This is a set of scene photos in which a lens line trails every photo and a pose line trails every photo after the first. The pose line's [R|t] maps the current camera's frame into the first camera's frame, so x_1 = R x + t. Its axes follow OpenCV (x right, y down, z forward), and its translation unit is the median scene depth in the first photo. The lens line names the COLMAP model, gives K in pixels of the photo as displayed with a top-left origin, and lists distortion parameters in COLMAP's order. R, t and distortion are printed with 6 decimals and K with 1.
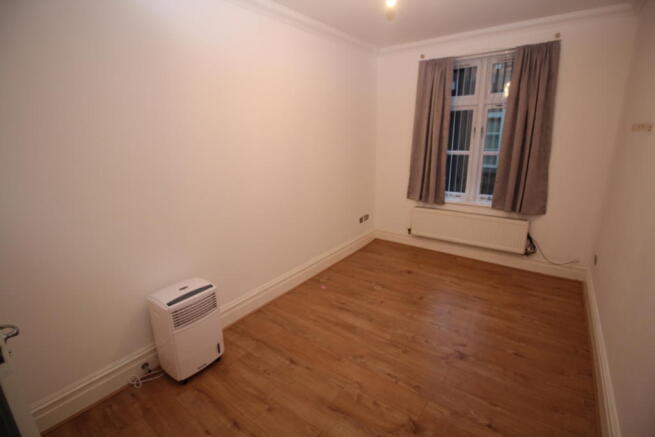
lens RADIAL K [[300.3, 0, 355.7], [0, 300.3, 217.7], [0, 0, 1]] dist [-0.000827, -0.000134]
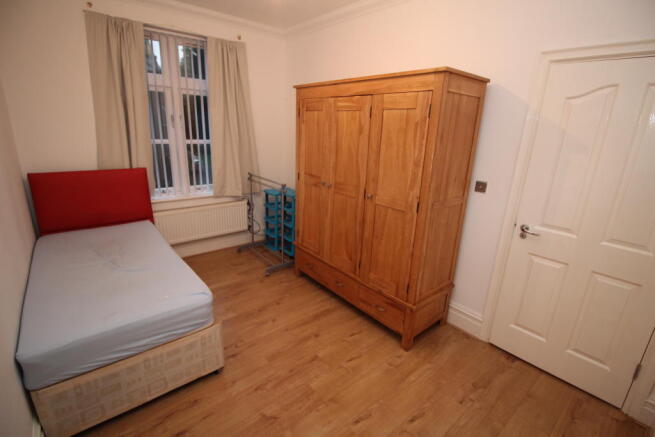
lens RADIAL K [[307.6, 0, 330.3], [0, 307.6, 216.9], [0, 0, 1]] dist [-0.004226, -0.000625]
pose [[0.268073, -0.259395, 0.927821, -0.412443], [0.213534, 0.955114, 0.205330, -0.093718], [-0.939436, 0.143077, 0.311430, 0.326351]]
